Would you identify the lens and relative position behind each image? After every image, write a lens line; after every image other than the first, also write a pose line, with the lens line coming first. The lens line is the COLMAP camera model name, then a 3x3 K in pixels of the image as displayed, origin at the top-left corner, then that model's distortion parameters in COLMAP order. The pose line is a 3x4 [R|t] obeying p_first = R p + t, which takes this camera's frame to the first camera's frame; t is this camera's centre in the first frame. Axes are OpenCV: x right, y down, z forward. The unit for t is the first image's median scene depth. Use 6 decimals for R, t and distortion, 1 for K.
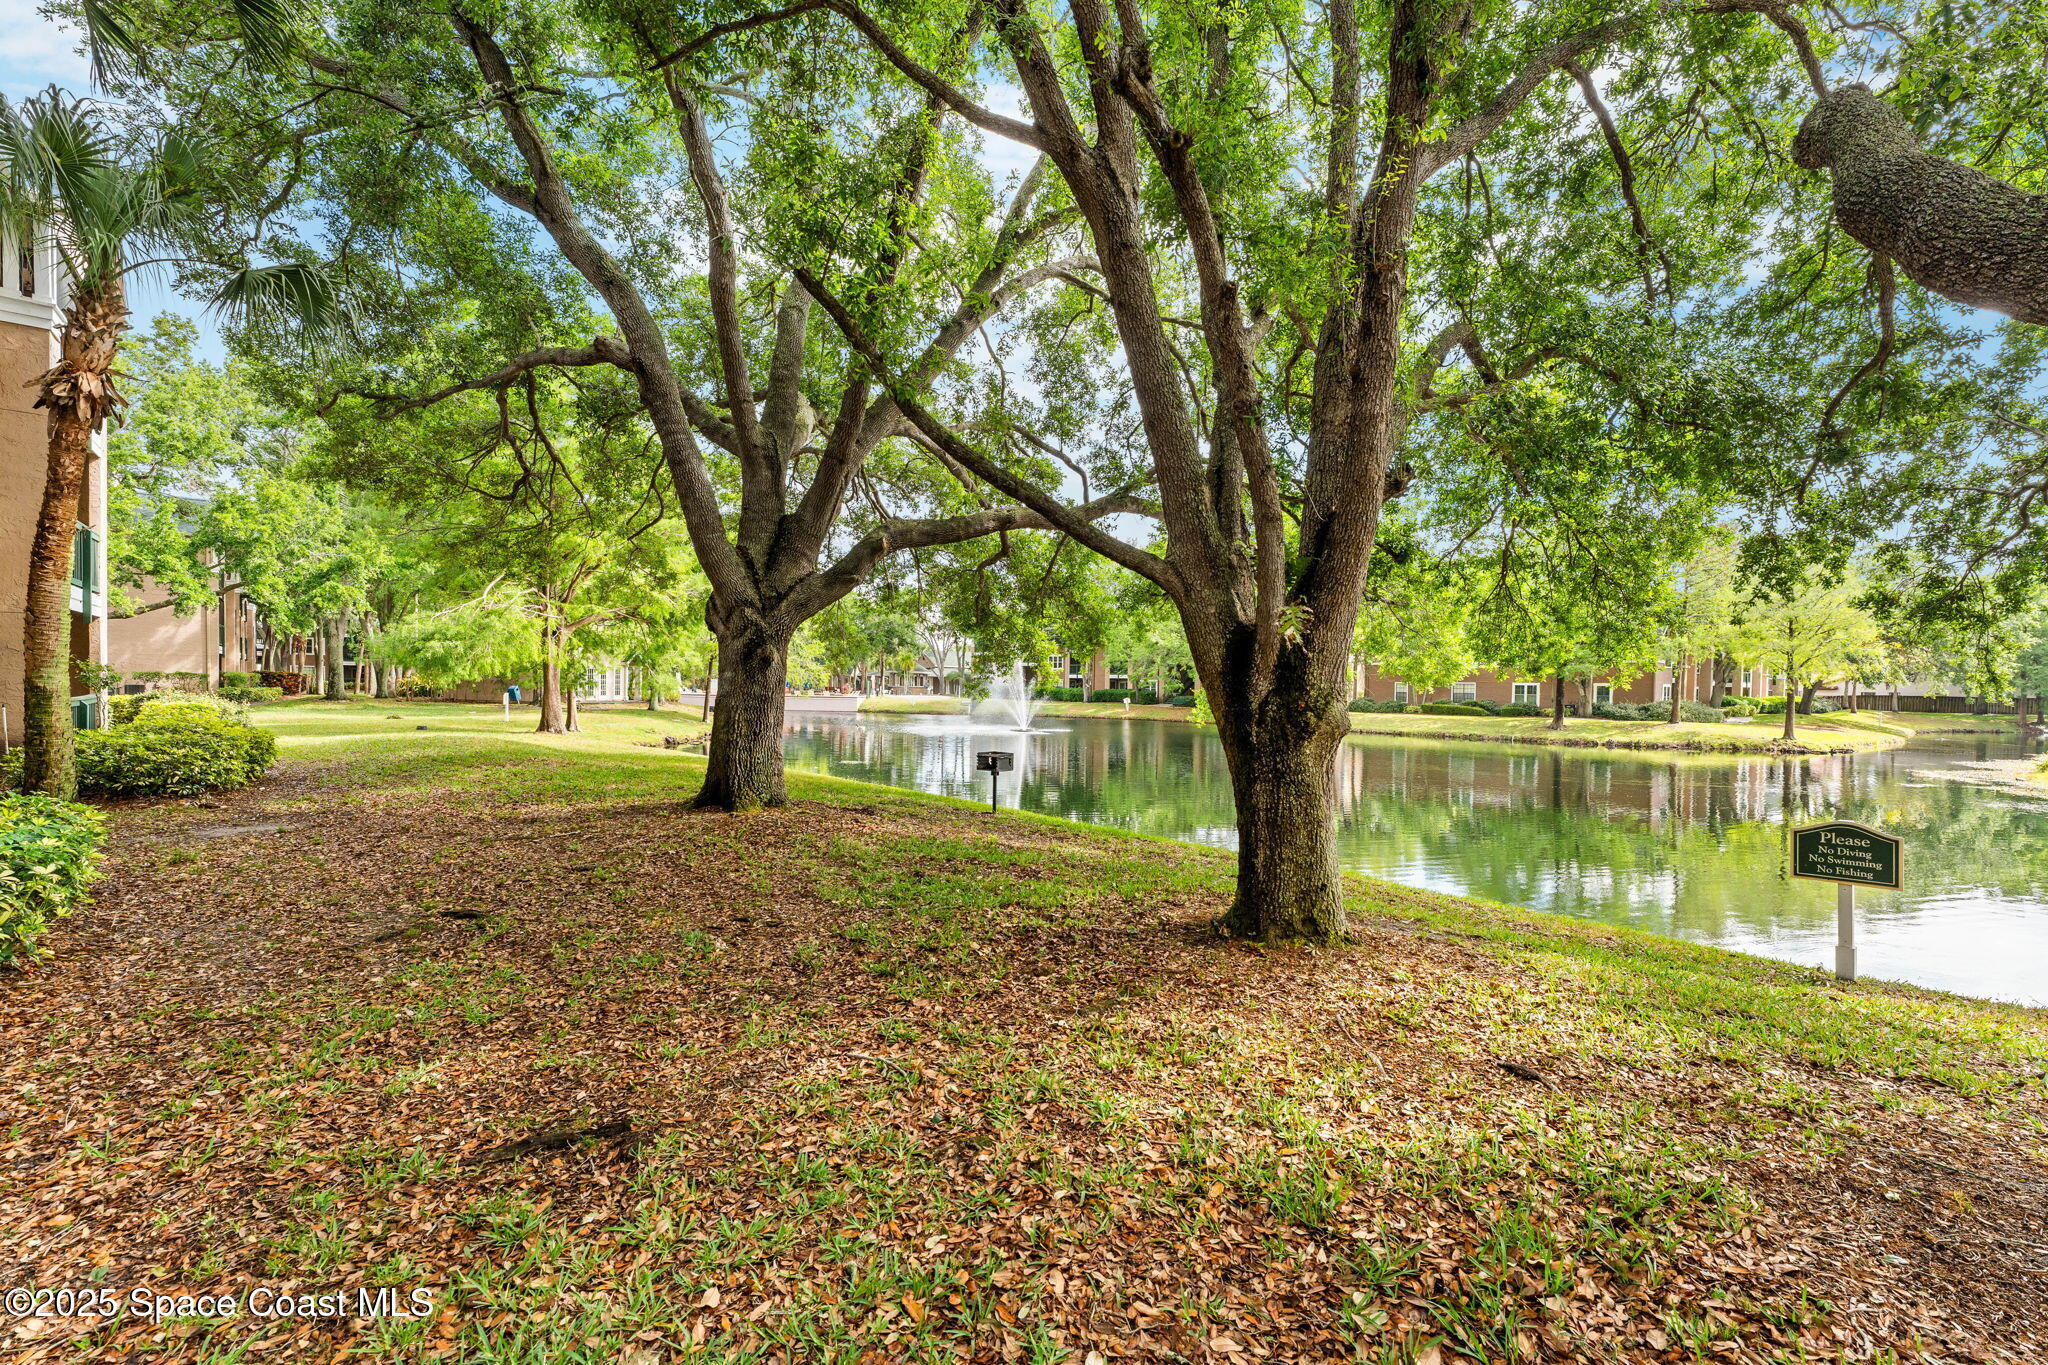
lens RADIAL K [[838.7, 0, 1004.0], [0, 838.7, 721.1], [0, 0, 1]] dist [-0.000107, -0.000099]
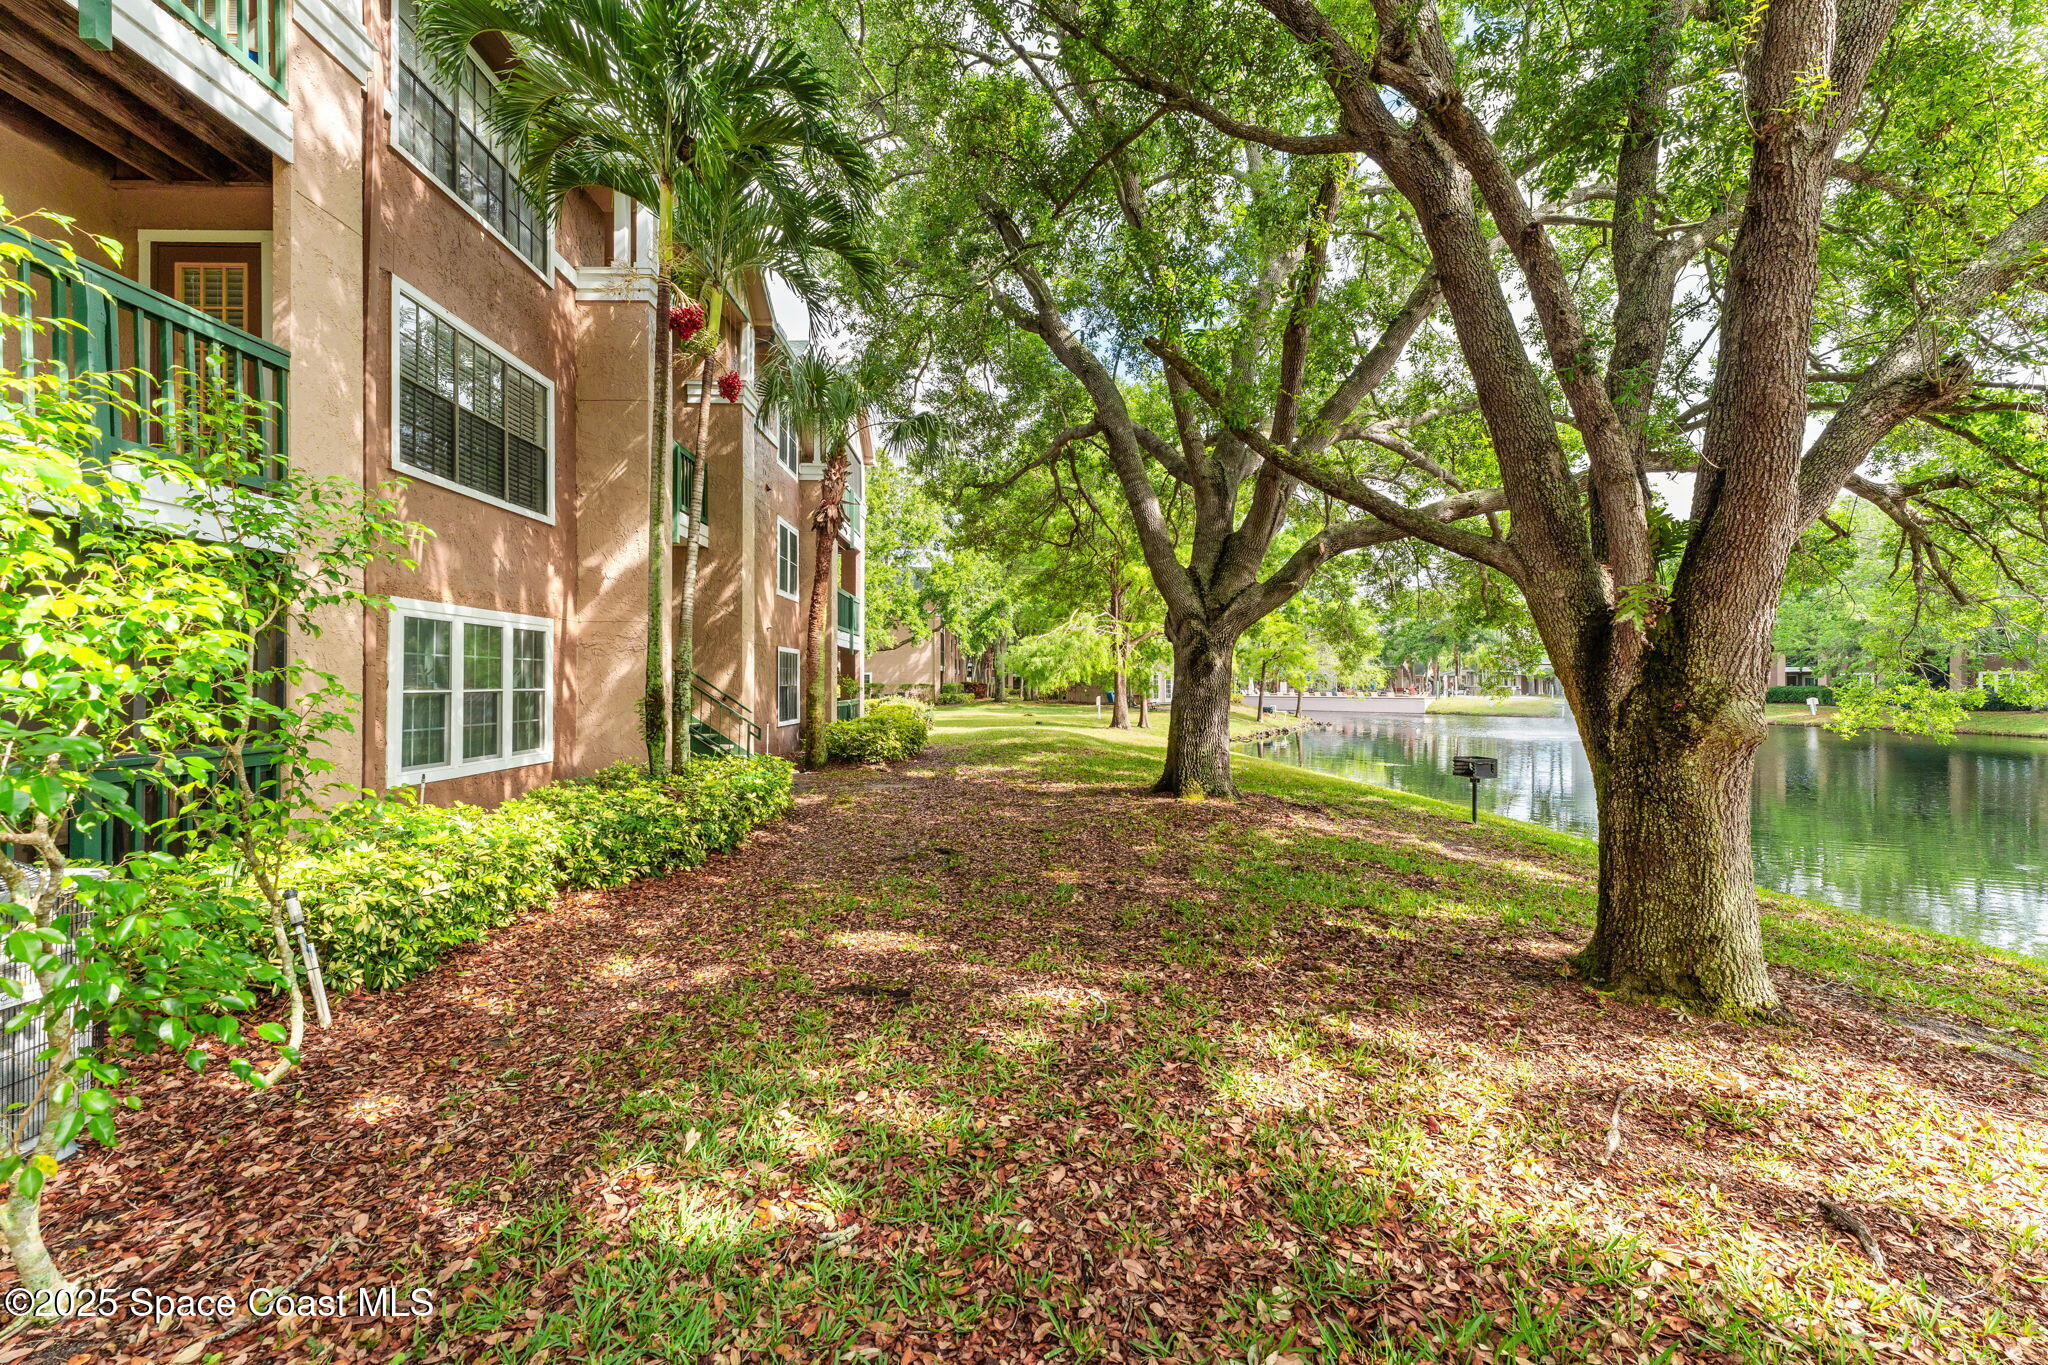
lens RADIAL K [[838.7, 0, 1081.6], [0, 838.7, 703.4], [0, 0, 1]] dist [-0.000107, -0.000099]
pose [[0.781575, -0.000966, -0.623811, 0.248170], [-0.014043, 0.999718, -0.019143, 0.001824], [0.623653, 0.023722, 0.781341, 0.014767]]
